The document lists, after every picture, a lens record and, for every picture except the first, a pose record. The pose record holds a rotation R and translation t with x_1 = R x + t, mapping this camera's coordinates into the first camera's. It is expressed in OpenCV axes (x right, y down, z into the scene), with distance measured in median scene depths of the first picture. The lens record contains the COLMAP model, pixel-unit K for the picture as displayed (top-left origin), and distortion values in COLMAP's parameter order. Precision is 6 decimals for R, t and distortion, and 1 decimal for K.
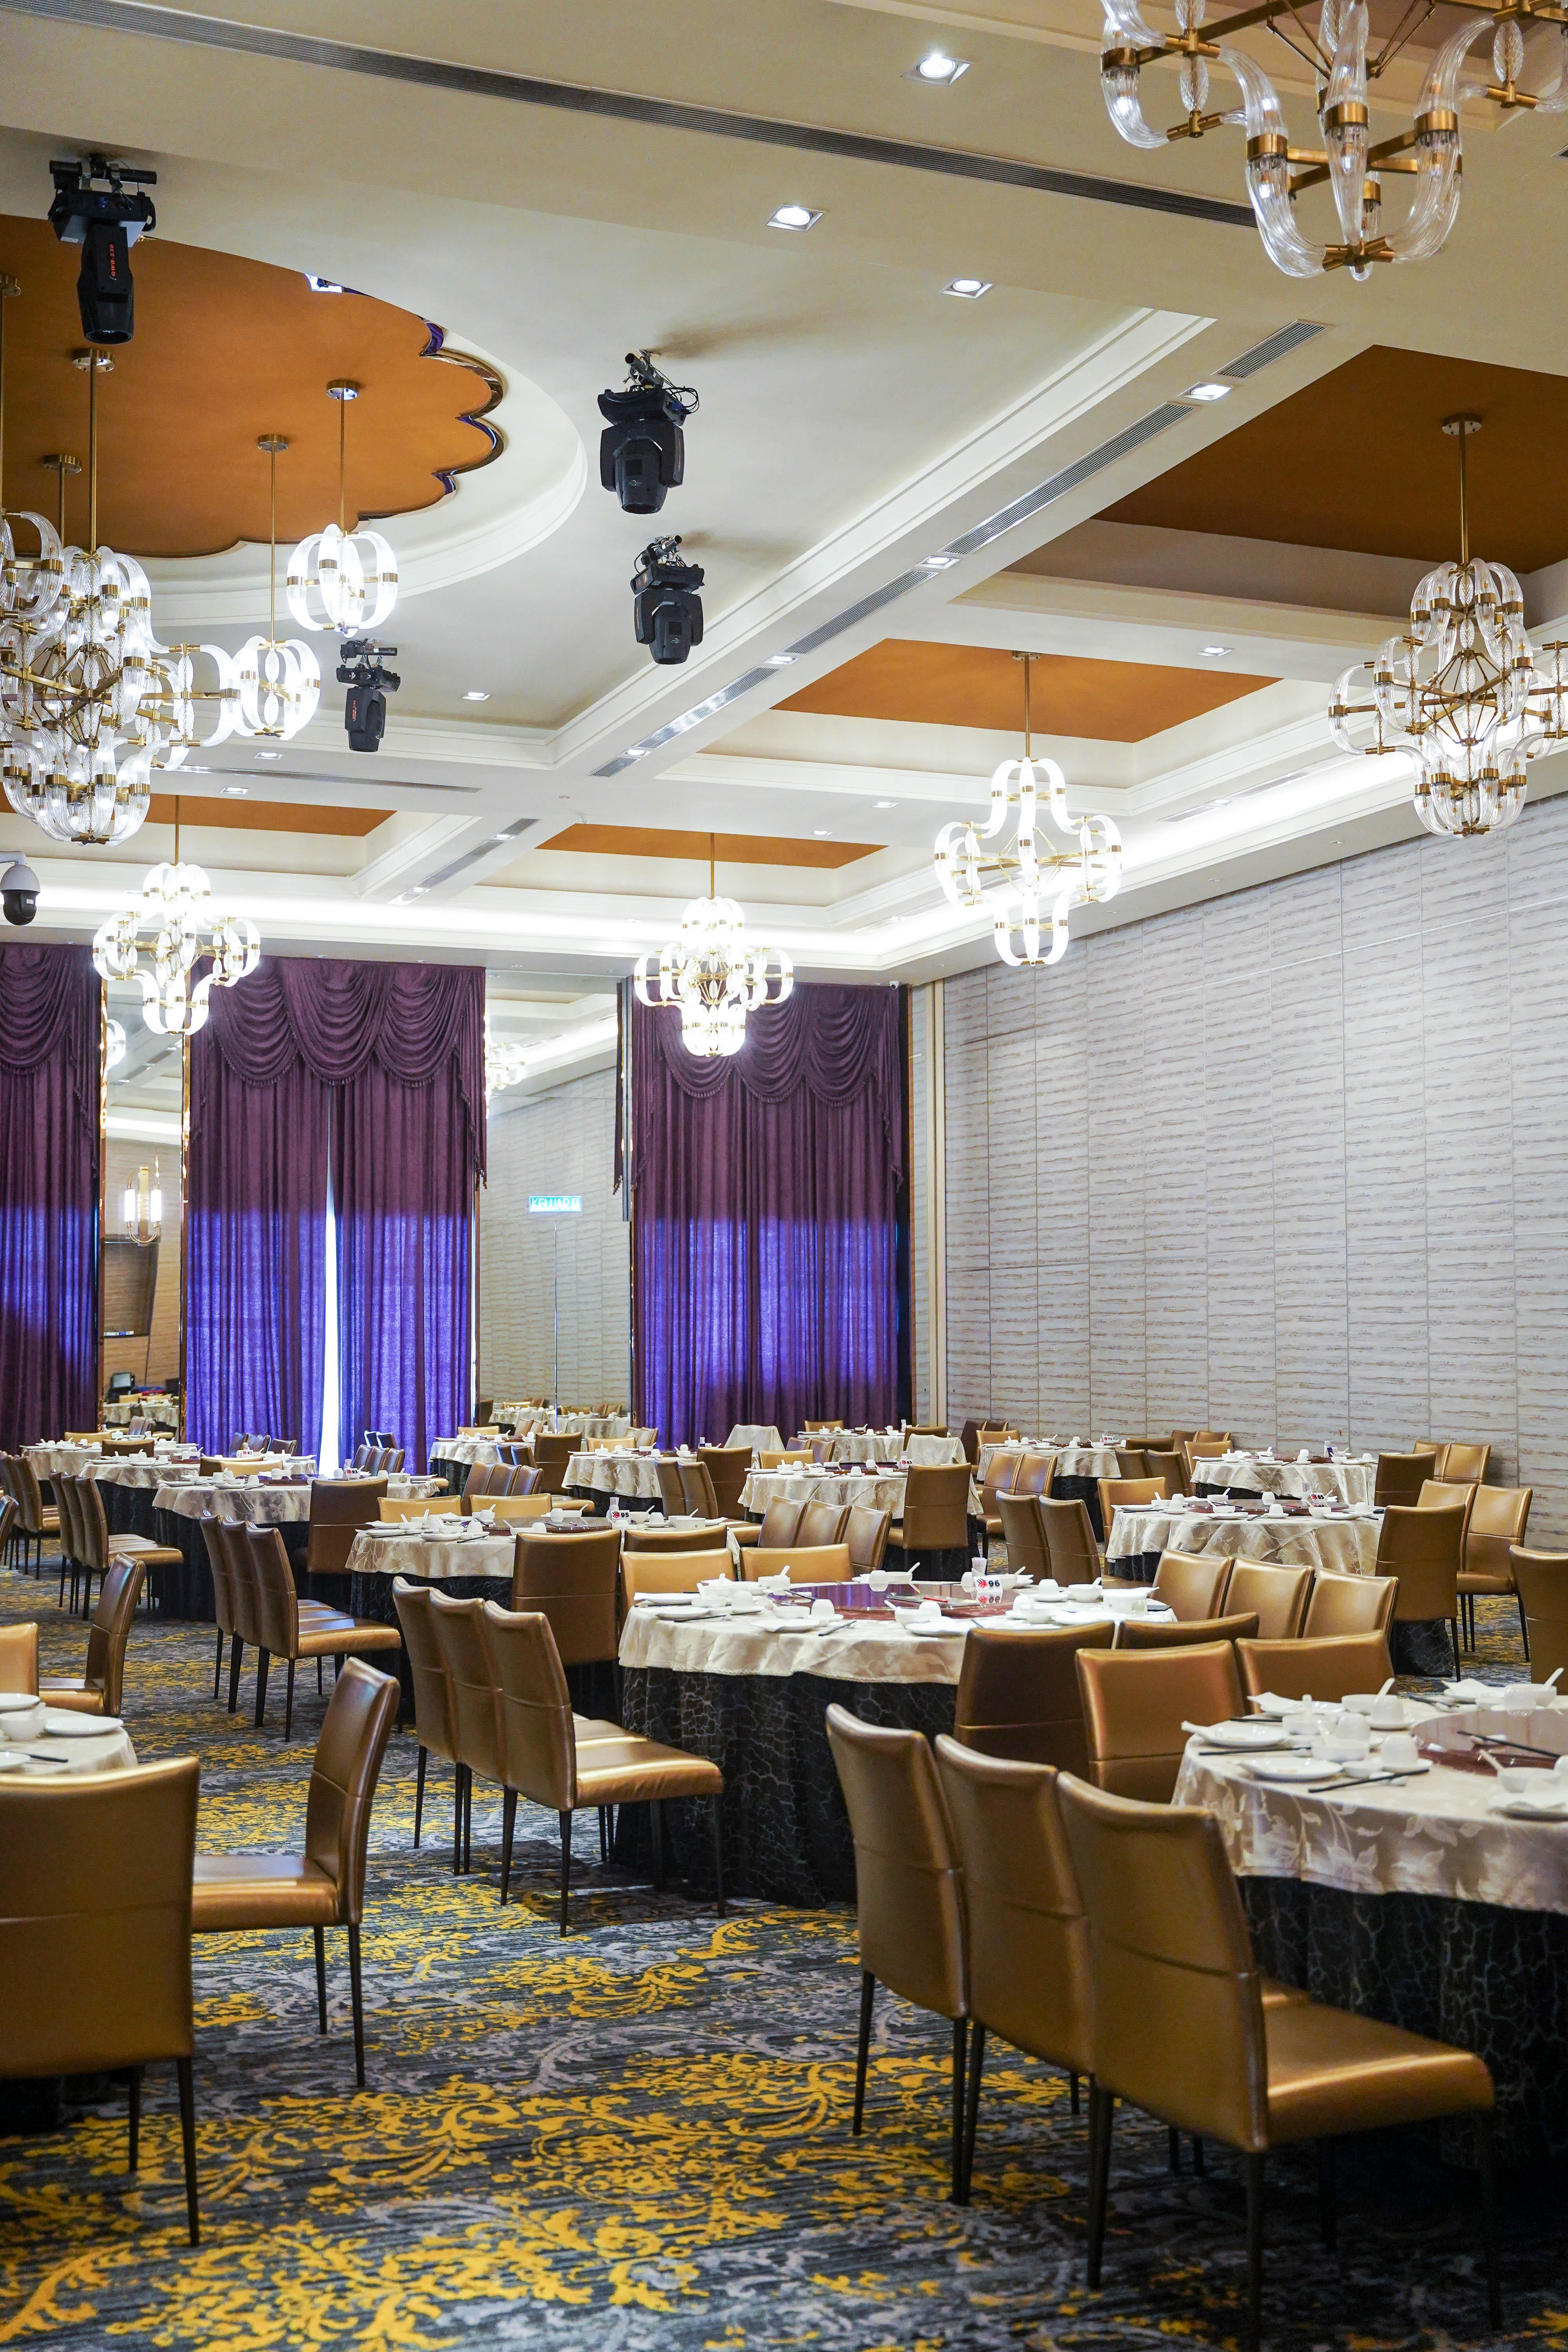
lens RADIAL K [[2566.1, 0, 781.4], [0, 2566.1, 1176.6], [0, 0, 1]] dist [0.031221, 0.000000]
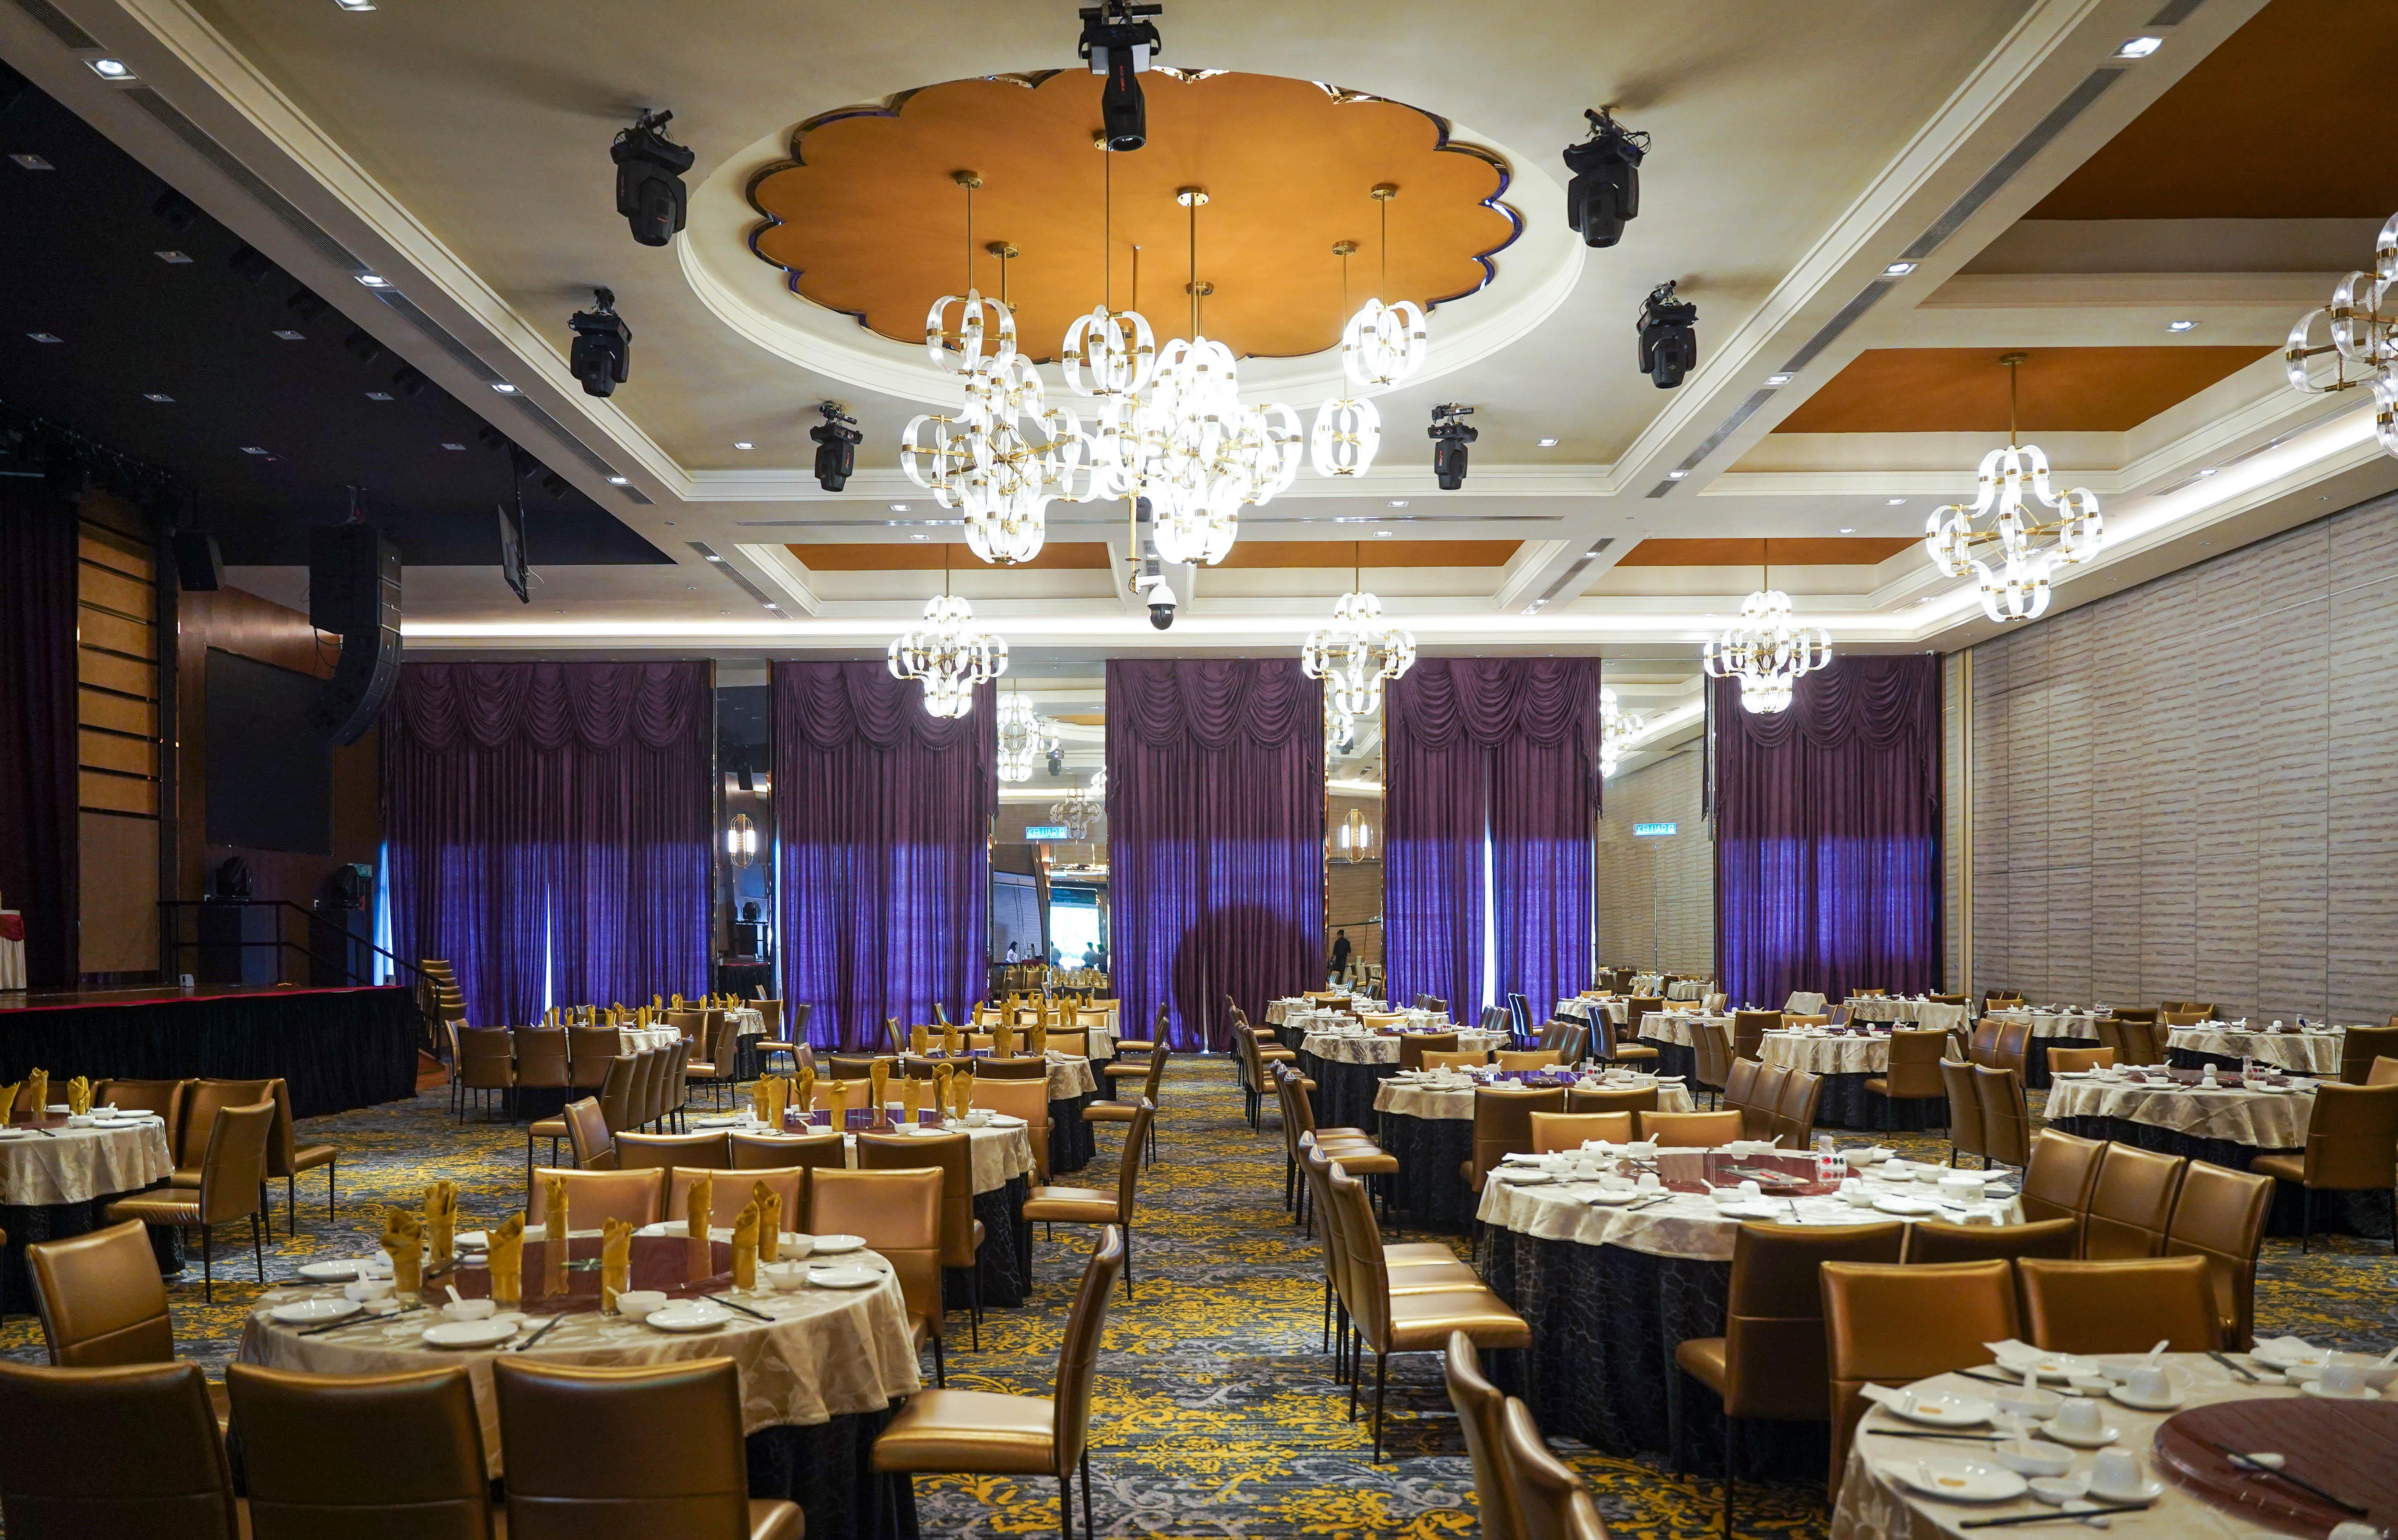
lens RADIAL K [[1571.3, 0, 1325.9], [0, 1571.3, 936.7], [0, 0, 1]] dist [0.004096, 0.005395]
pose [[0.926812, 0.001459, -0.375522, 0.073728], [0.025483, 0.997443, 0.066770, 0.008546], [0.374659, -0.071452, 0.924405, 0.178487]]
